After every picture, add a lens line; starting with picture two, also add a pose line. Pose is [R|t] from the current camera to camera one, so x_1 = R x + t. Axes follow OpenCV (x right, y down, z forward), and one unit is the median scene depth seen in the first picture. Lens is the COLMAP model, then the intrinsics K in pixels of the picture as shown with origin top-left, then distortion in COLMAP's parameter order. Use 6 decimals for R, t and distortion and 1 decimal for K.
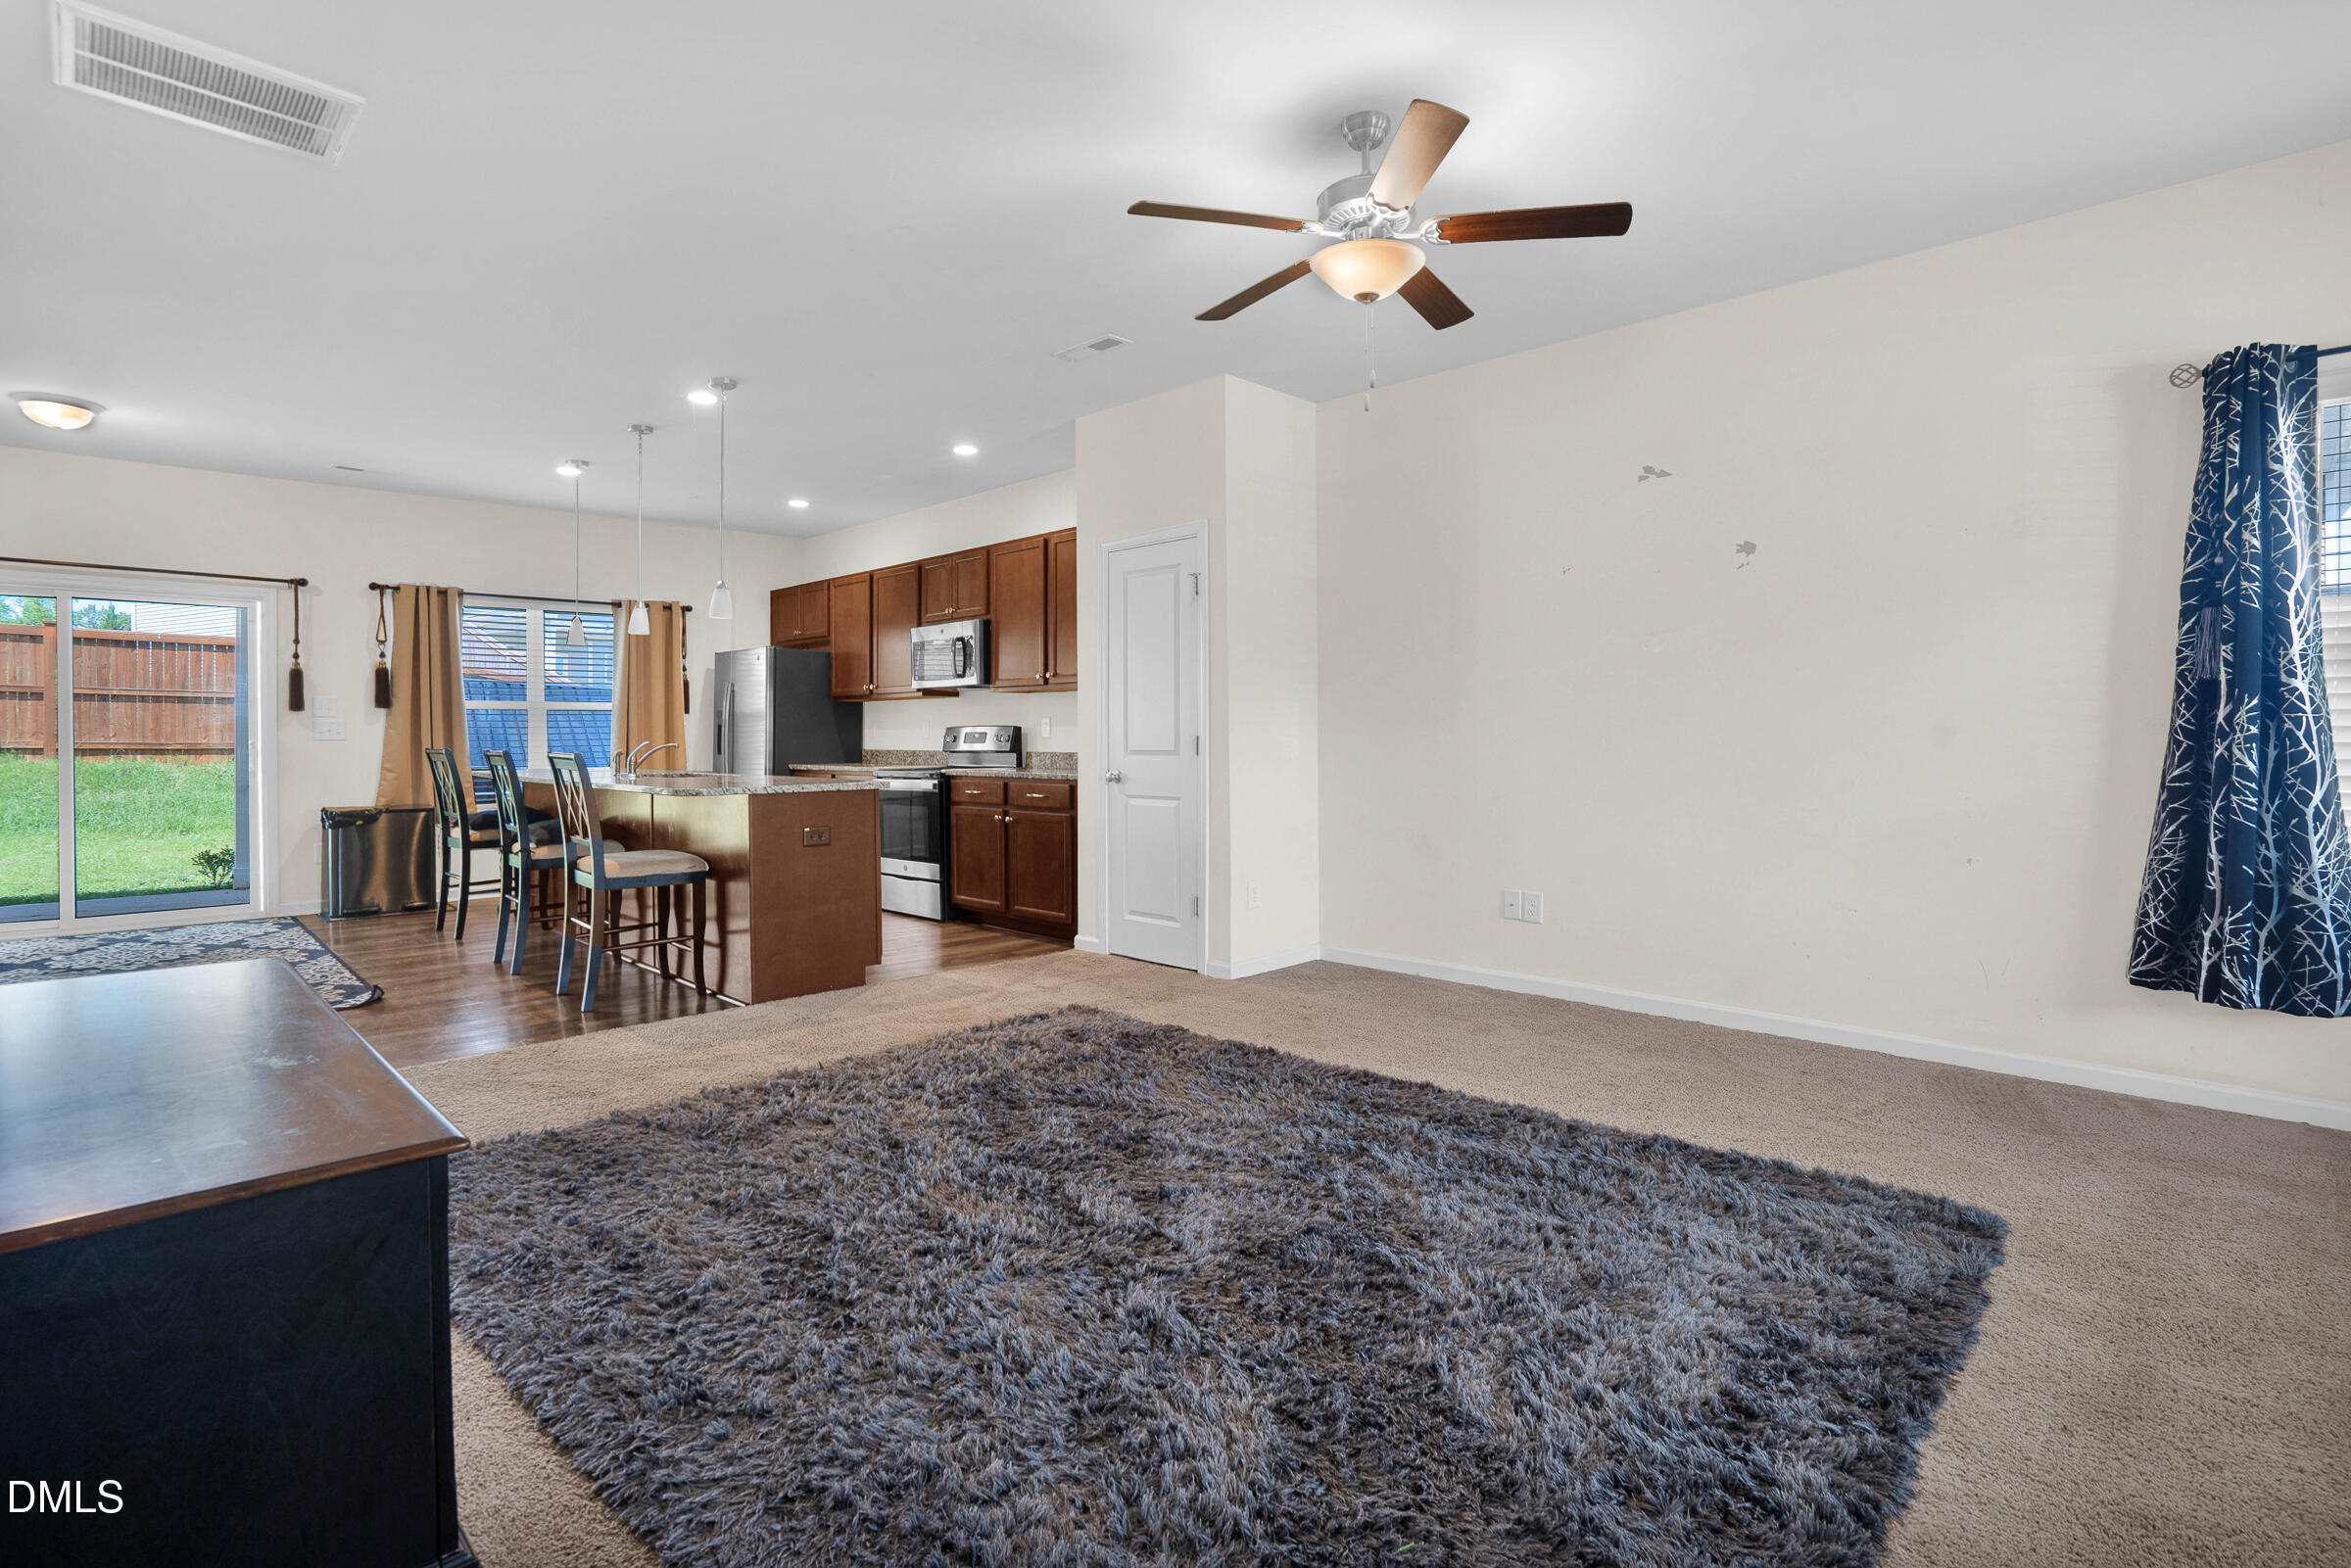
lens RADIAL K [[1111.3, 0, 1140.7], [0, 1111.3, 754.7], [0, 0, 1]] dist [-0.071283, 0.023551]
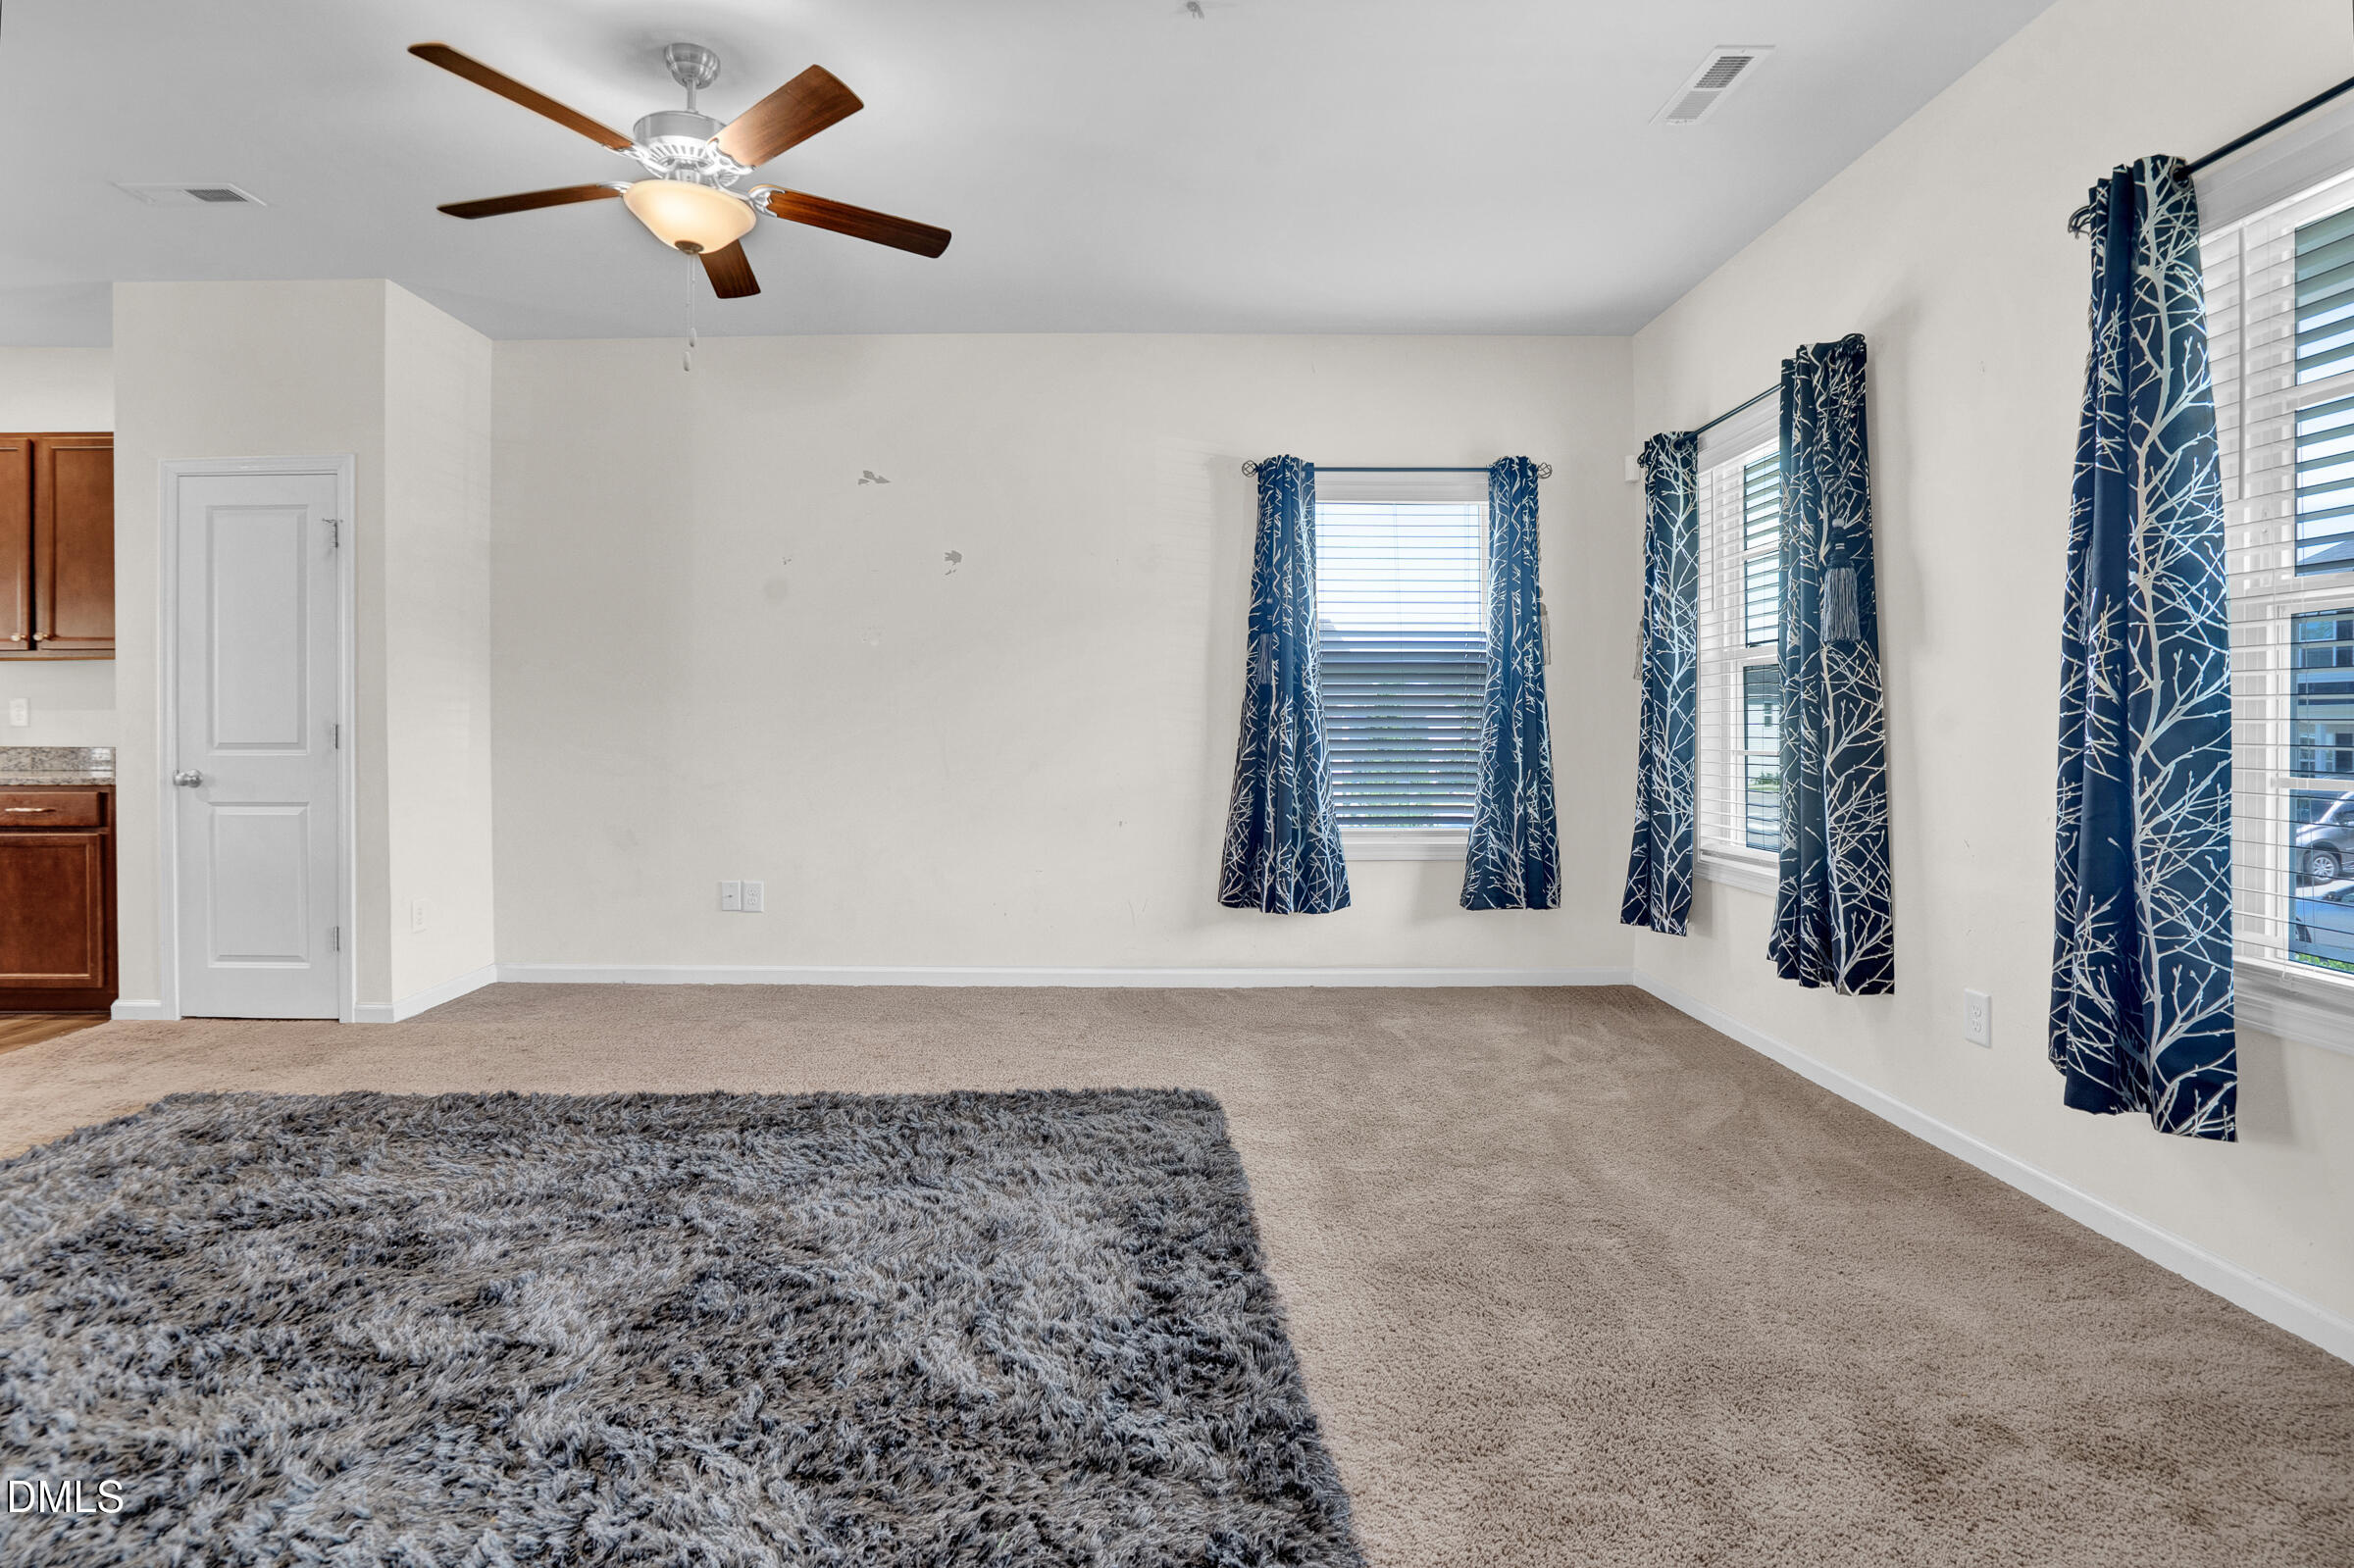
lens RADIAL K [[1092.7, 0, 1172.5], [0, 1092.7, 735.2], [0, 0, 1]] dist [-0.068859, 0.020254]
pose [[0.693330, -0.005612, 0.720599, -0.150864], [0.010635, 0.999940, -0.002444, -0.001197], [-0.720542, 0.009358, 0.693348, 0.088510]]
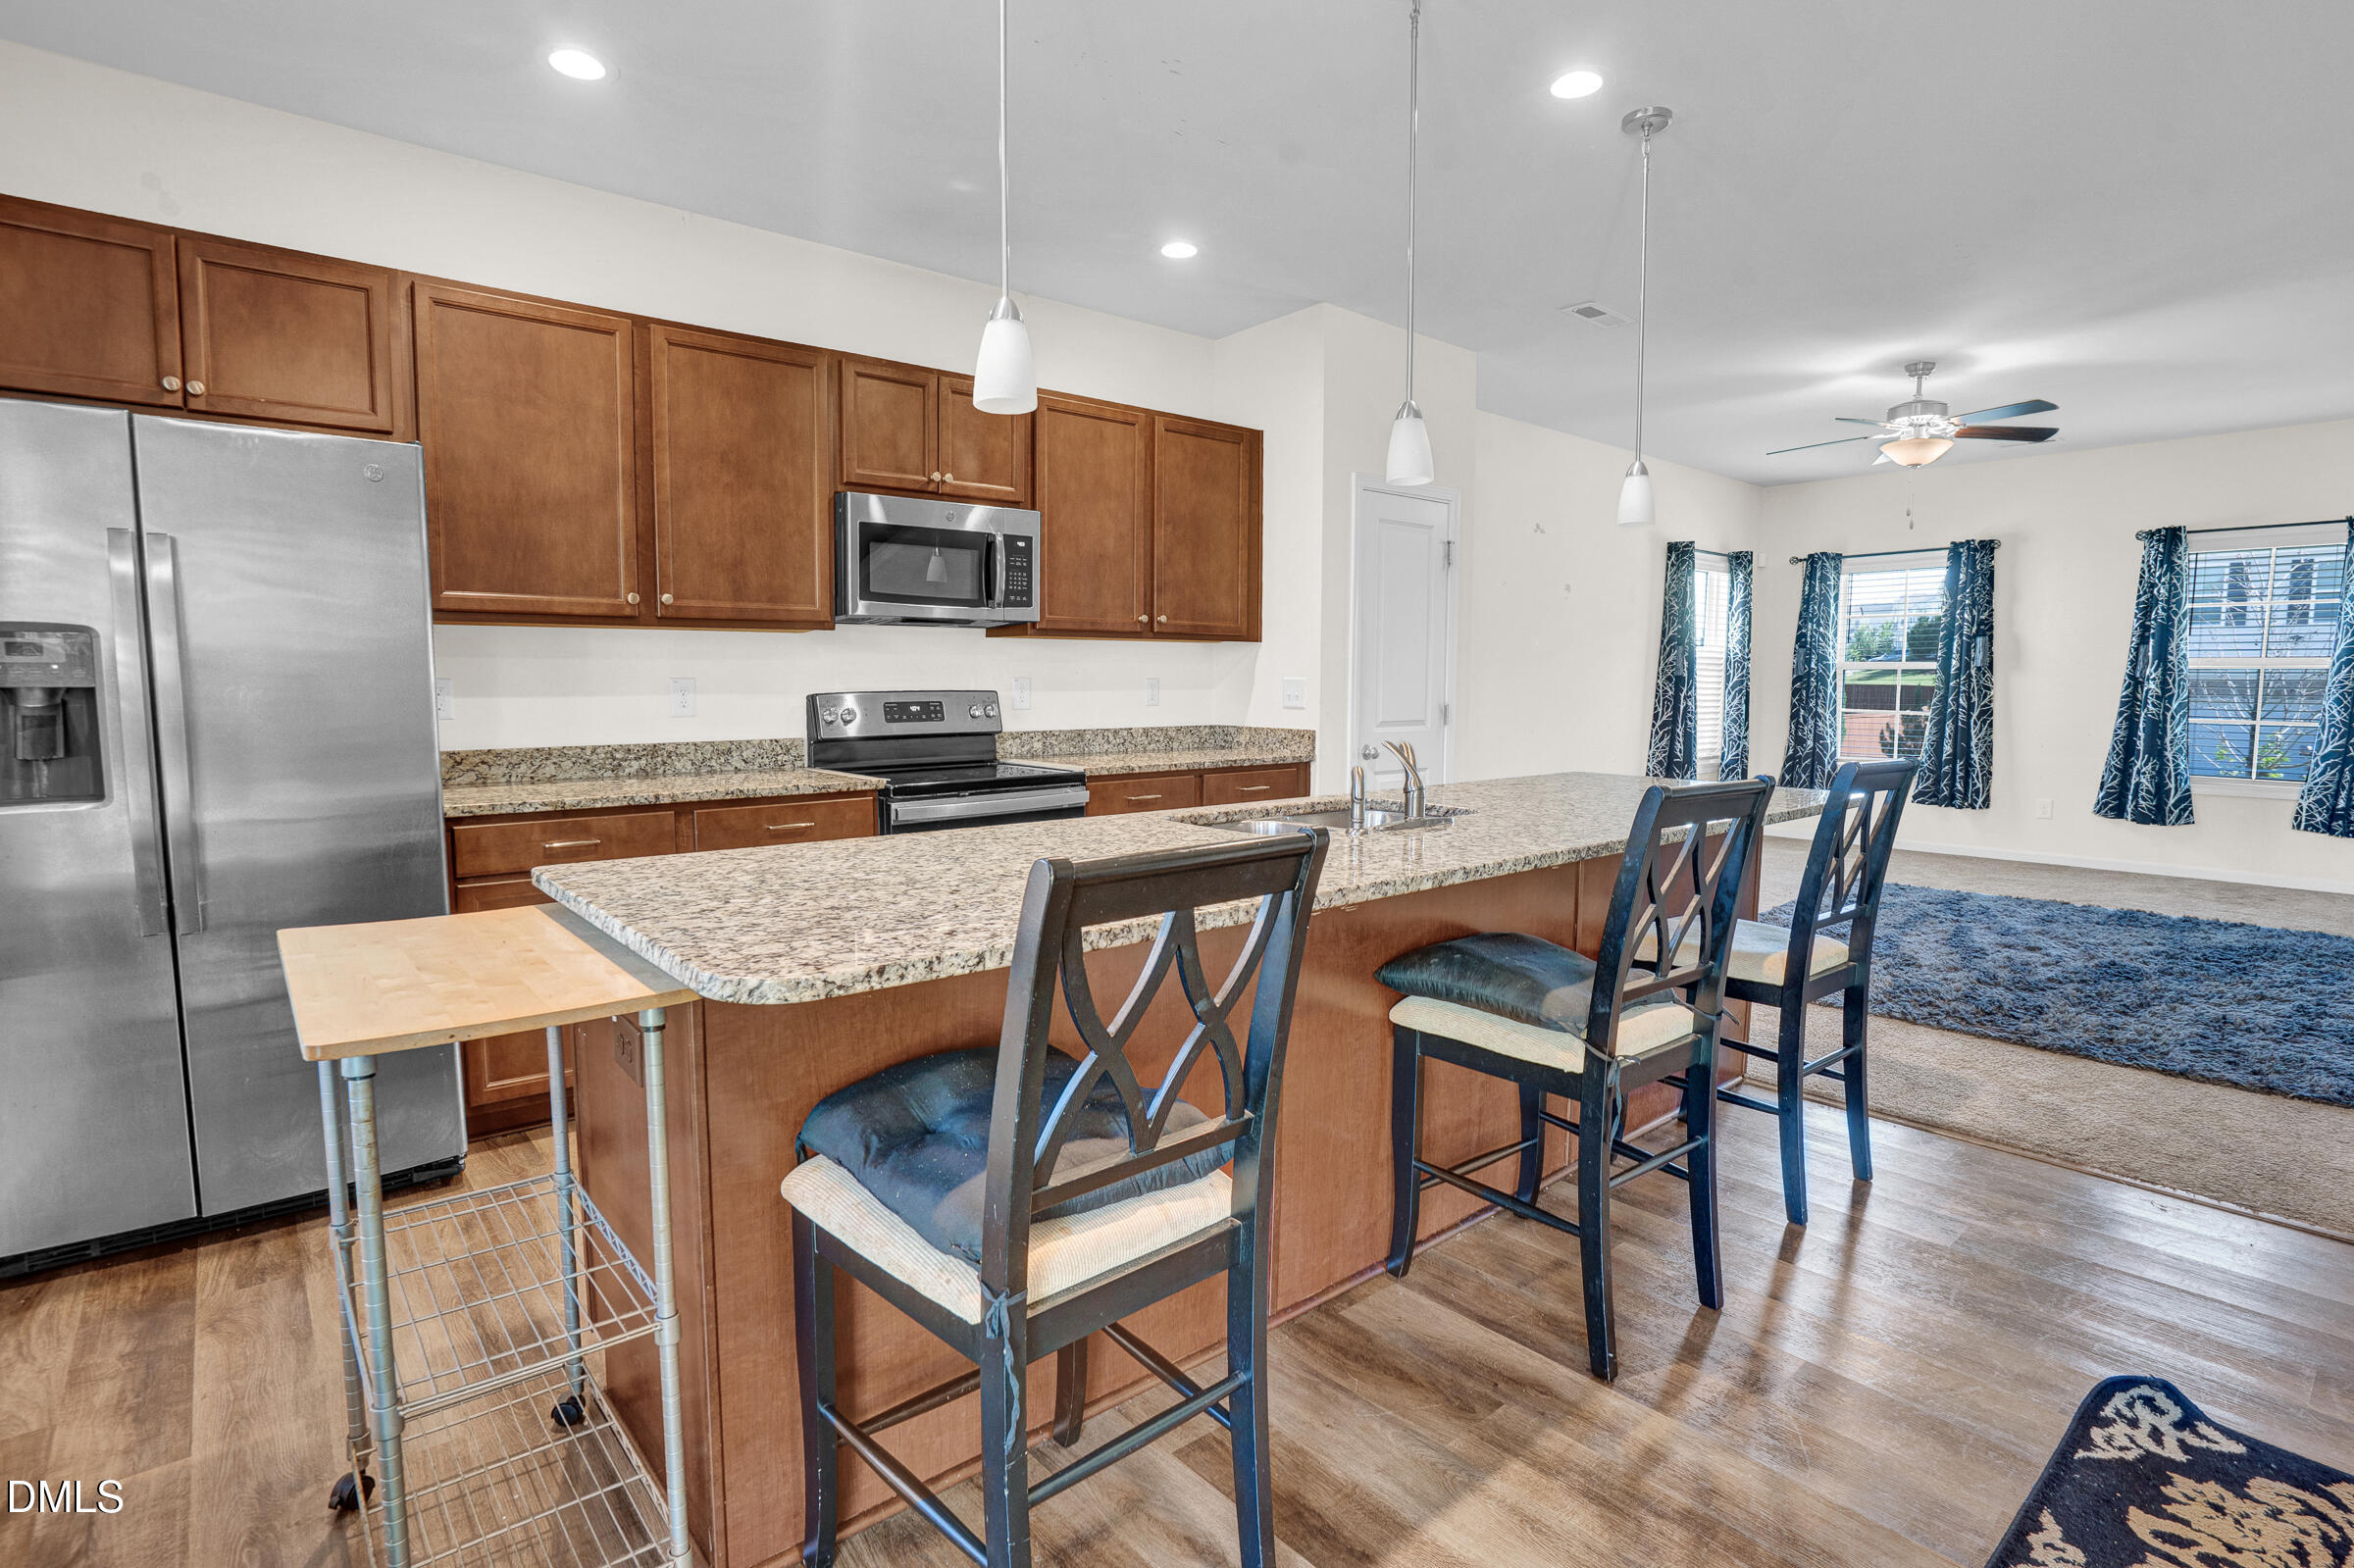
lens RADIAL K [[1120.2, 0, 1137.7], [0, 1120.2, 791.0], [0, 0, 1]] dist [-0.065874, 0.023833]
pose [[0.103730, -0.096099, 0.989952, -1.921773], [0.014521, 0.995362, 0.095103, -0.075480], [-0.994499, 0.004510, 0.104644, 2.285064]]
